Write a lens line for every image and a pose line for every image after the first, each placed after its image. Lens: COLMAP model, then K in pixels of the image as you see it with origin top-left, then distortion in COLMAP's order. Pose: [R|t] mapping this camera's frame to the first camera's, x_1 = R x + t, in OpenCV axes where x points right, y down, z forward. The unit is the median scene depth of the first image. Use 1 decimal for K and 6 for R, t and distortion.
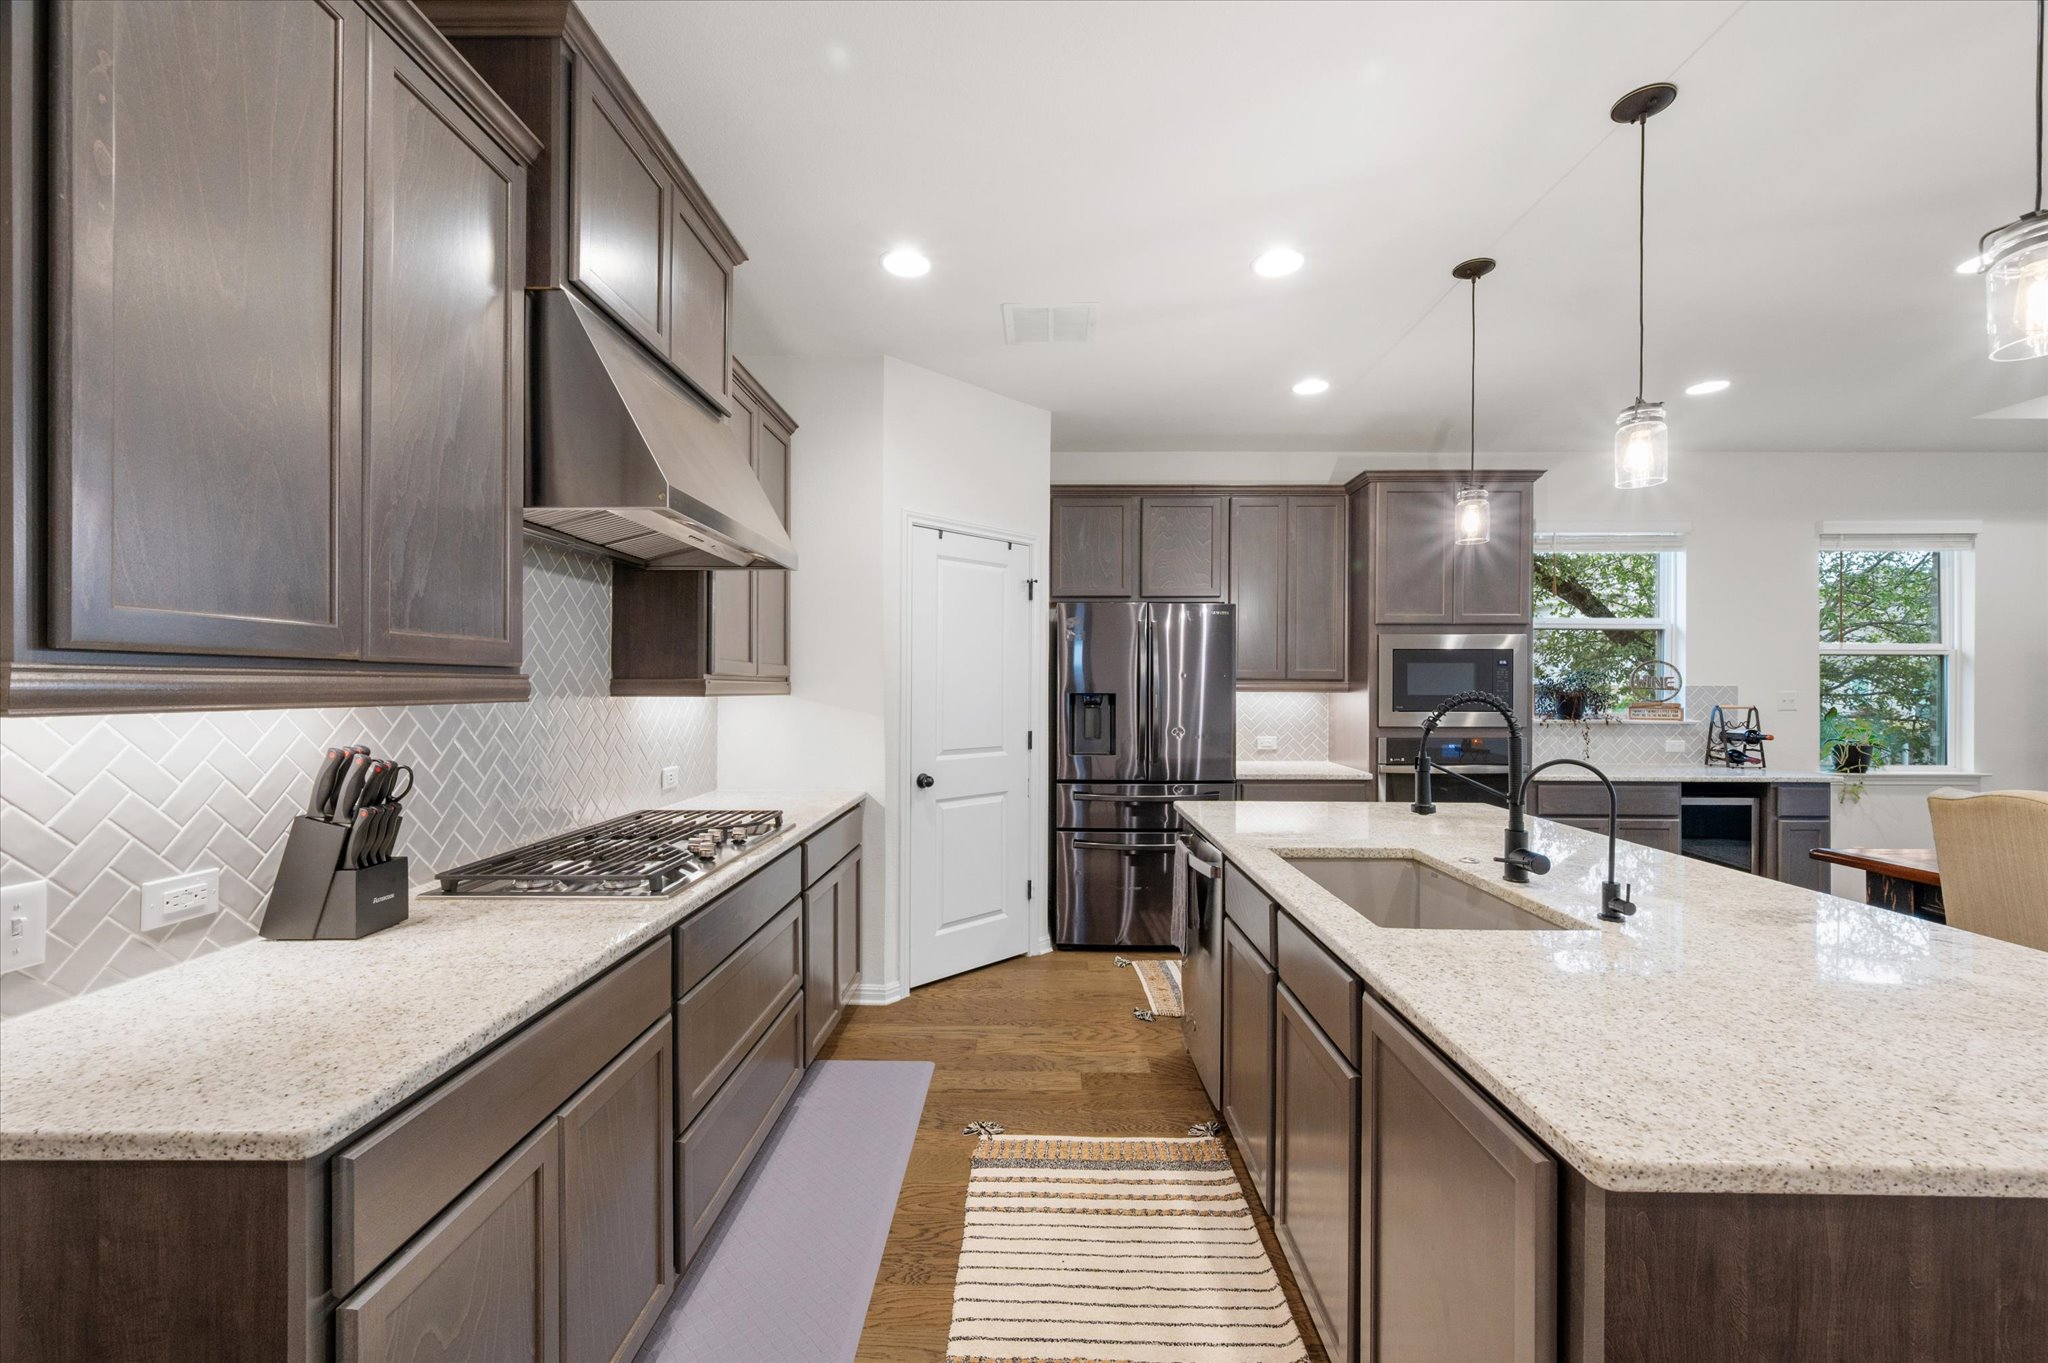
lens RADIAL K [[871.6, 0, 1014.8], [0, 871.6, 689.6], [0, 0, 1]] dist [-0.001194, -0.000017]
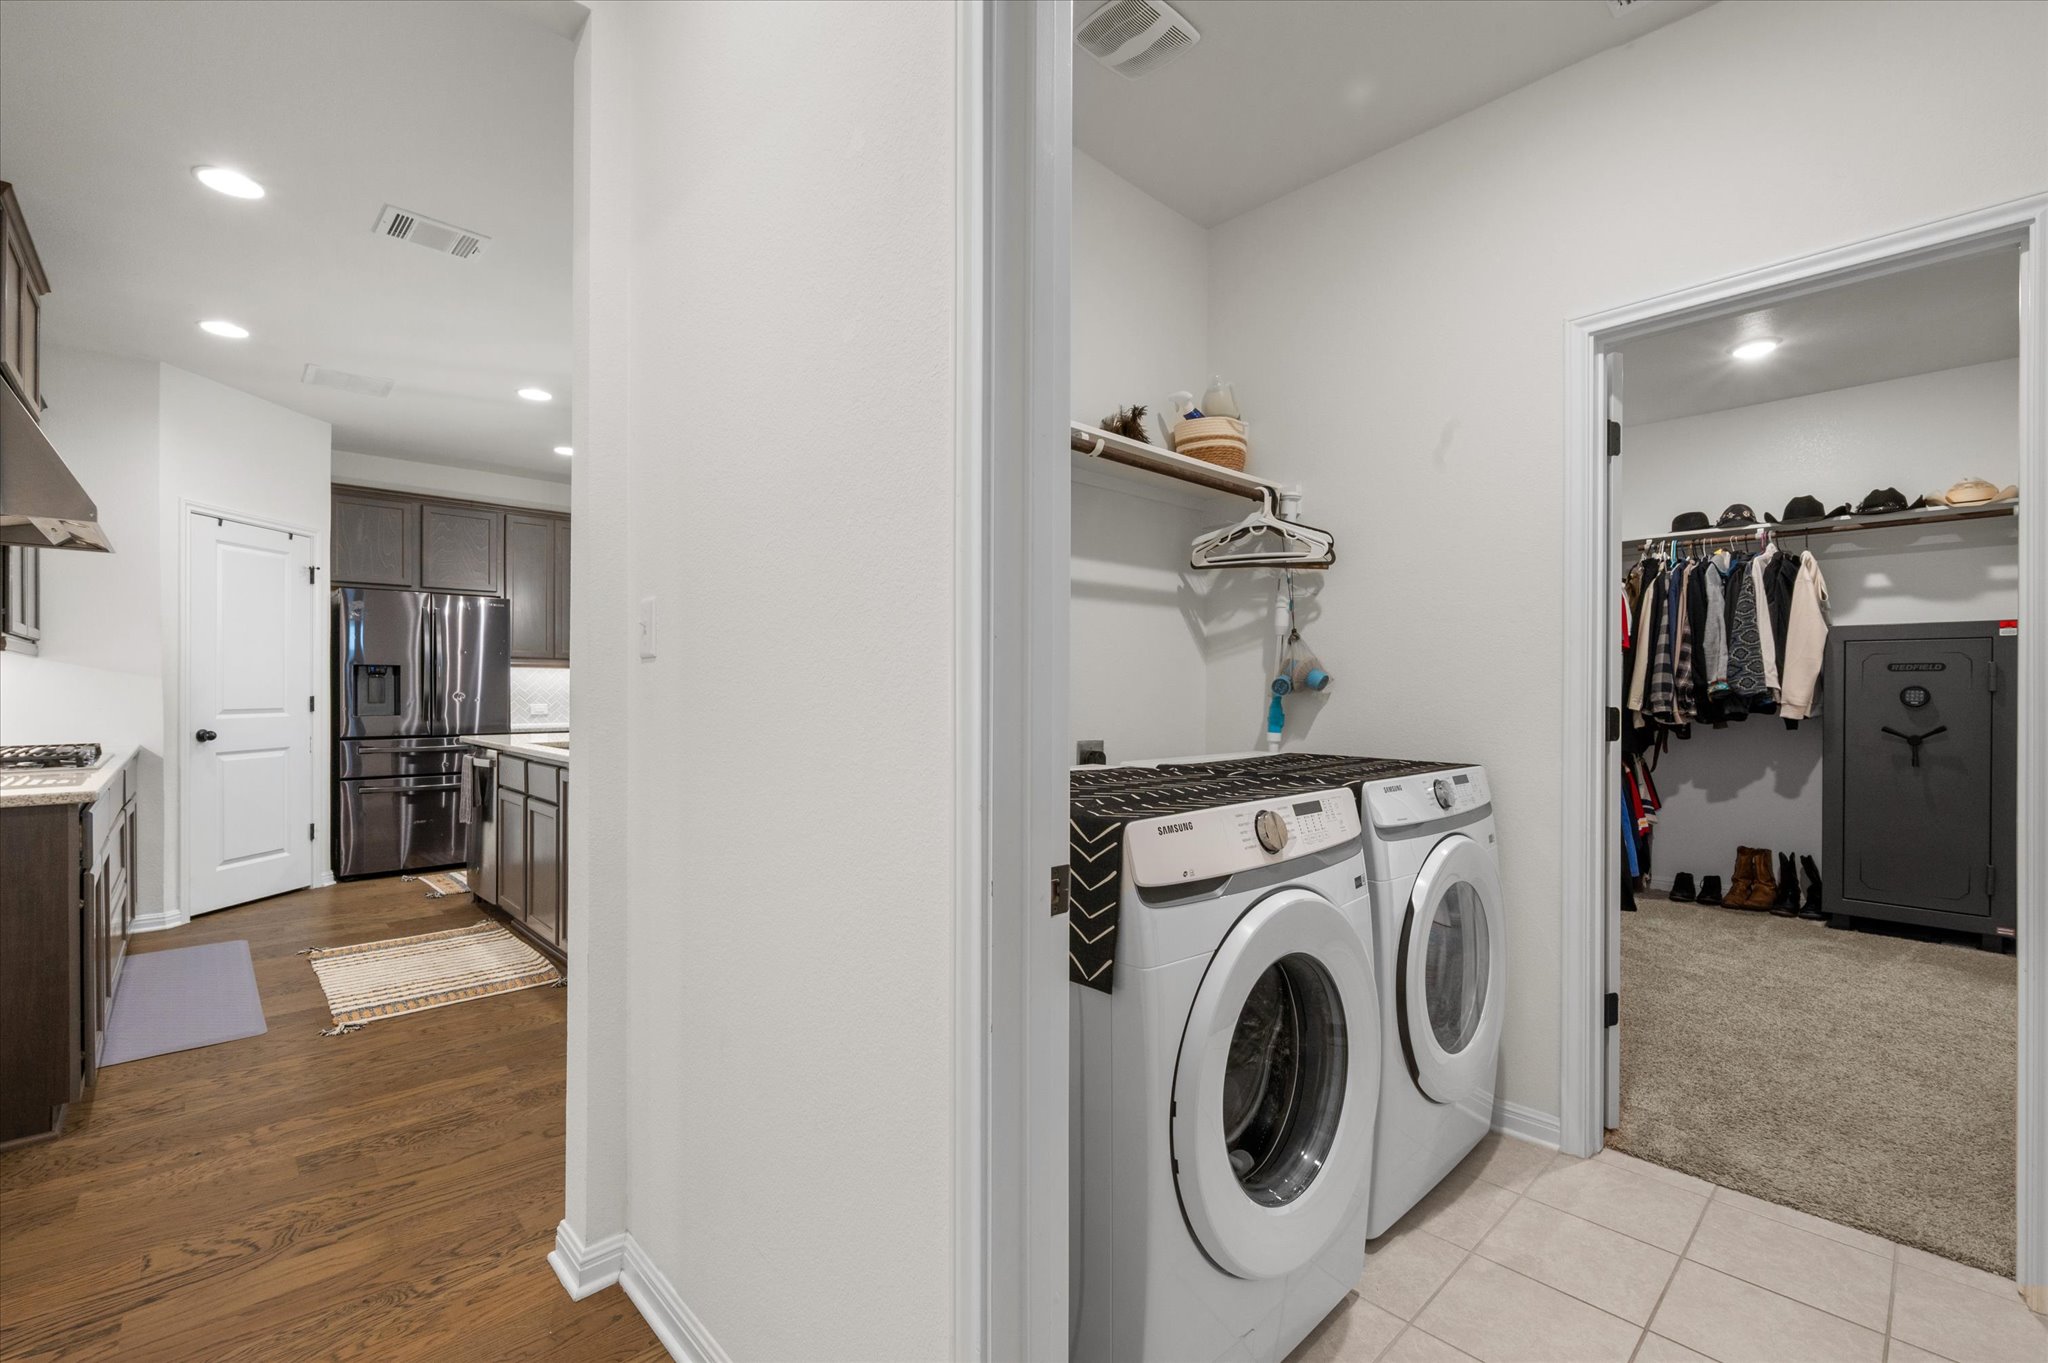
lens RADIAL K [[871.6, 0, 1016.4], [0, 871.6, 693.6], [0, 0, 1]] dist [-0.001194, -0.000017]
pose [[0.719848, -0.004418, 0.694118, -0.111309], [-0.001019, 0.999972, 0.007422, 0.034055], [-0.694131, -0.006050, 0.719823, -0.487594]]
